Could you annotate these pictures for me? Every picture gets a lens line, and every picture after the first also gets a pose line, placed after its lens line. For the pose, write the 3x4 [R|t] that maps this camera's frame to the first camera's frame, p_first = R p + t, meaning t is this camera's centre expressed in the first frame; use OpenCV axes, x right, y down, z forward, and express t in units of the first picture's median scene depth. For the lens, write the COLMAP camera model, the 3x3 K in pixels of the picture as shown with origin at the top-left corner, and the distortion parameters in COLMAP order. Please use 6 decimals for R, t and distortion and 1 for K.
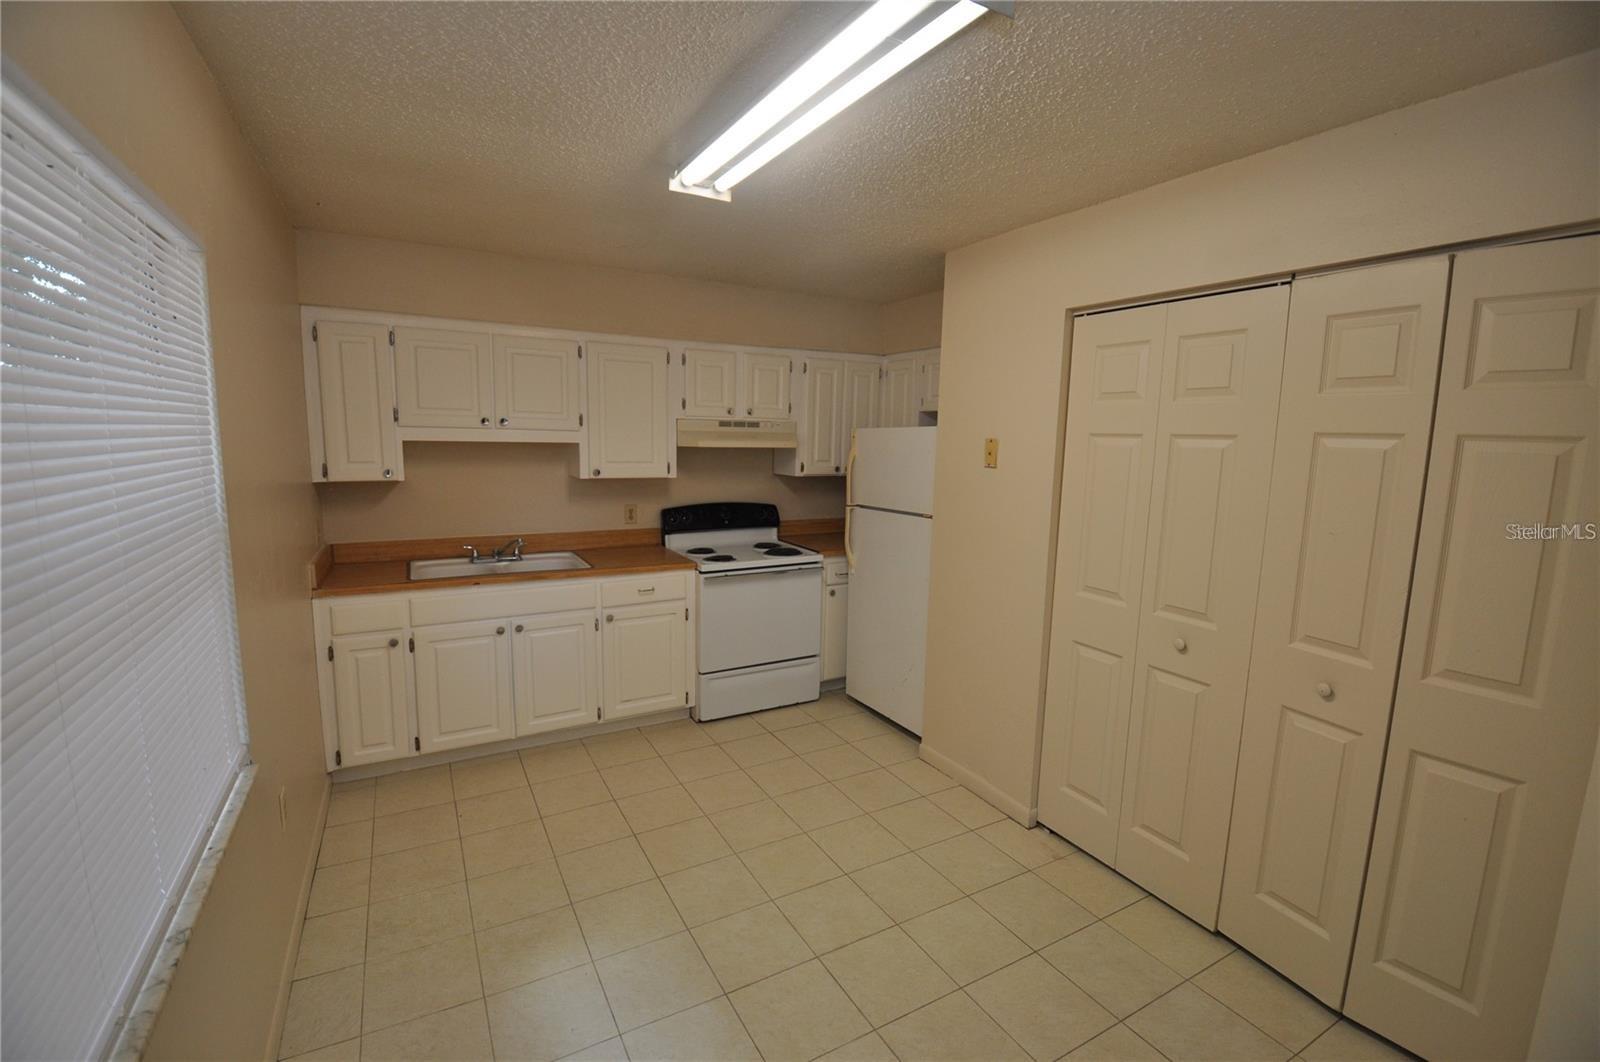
lens RADIAL K [[699.5, 0, 780.2], [0, 699.5, 533.7], [0, 0, 1]] dist [-0.000052, 0.000030]
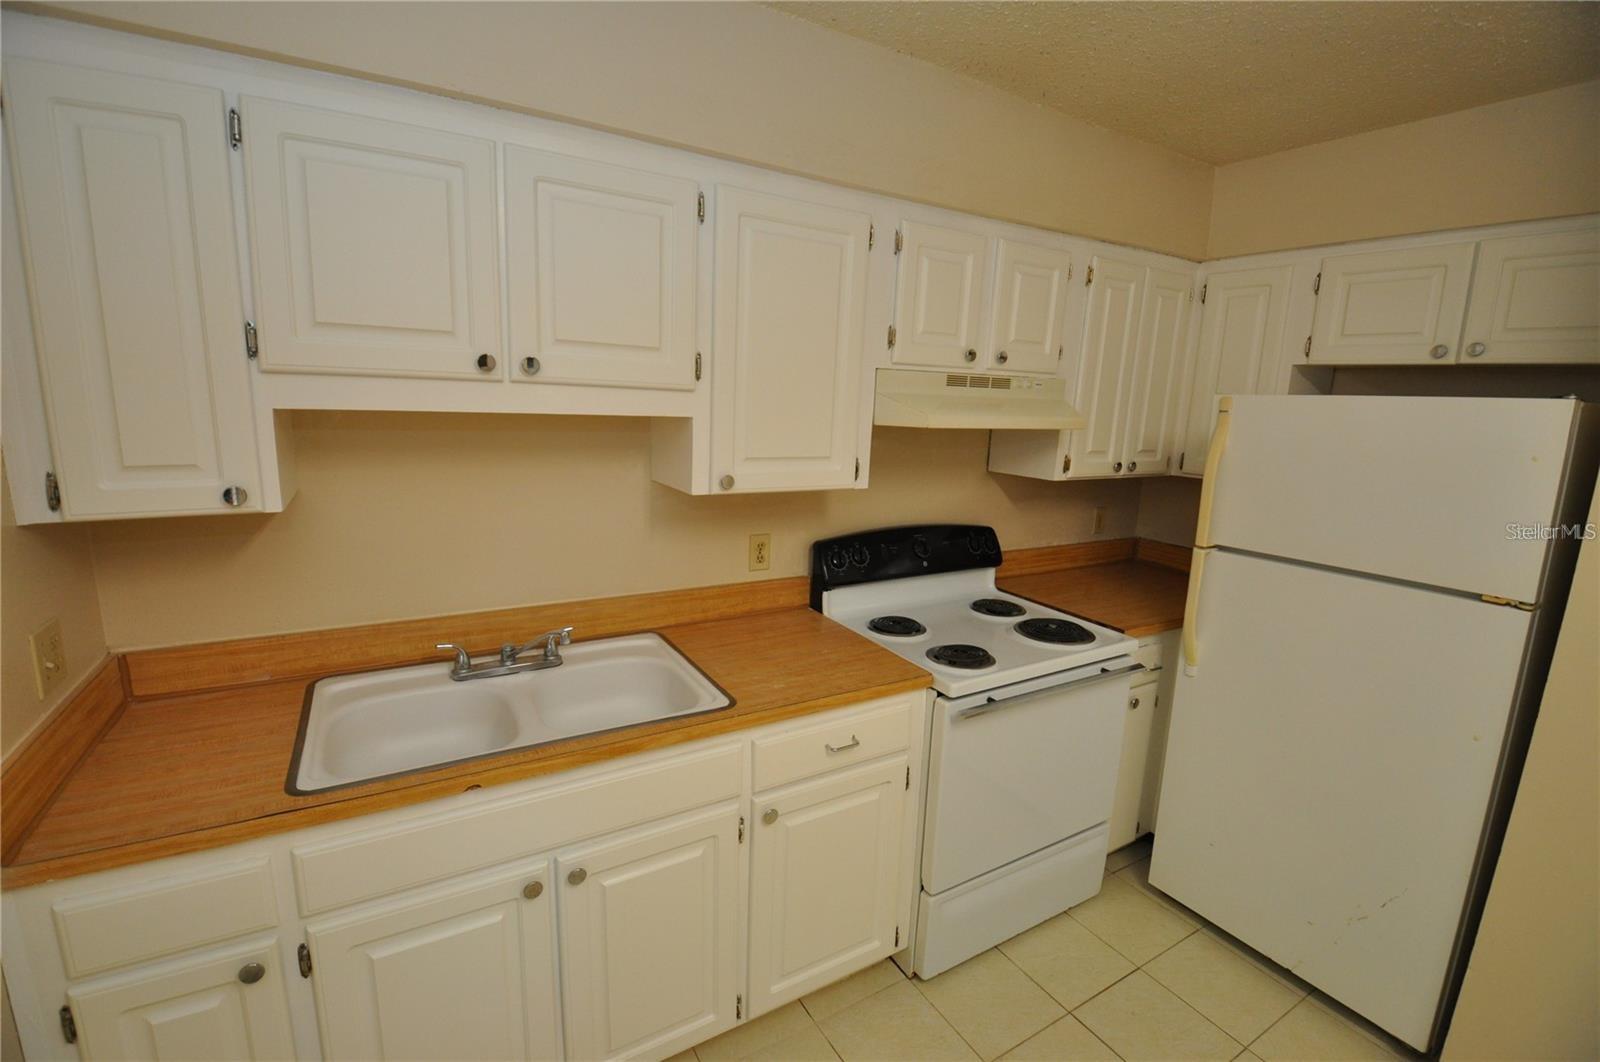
lens RADIAL K [[703.0, 0, 775.5], [0, 703.0, 532.9], [0, 0, 1]] dist [-0.001108, -0.013521]
pose [[0.999595, 0.011863, 0.025881, -0.224752], [-0.013223, 0.998507, 0.053005, -0.073485], [-0.025213, -0.053326, 0.998259, 0.497845]]
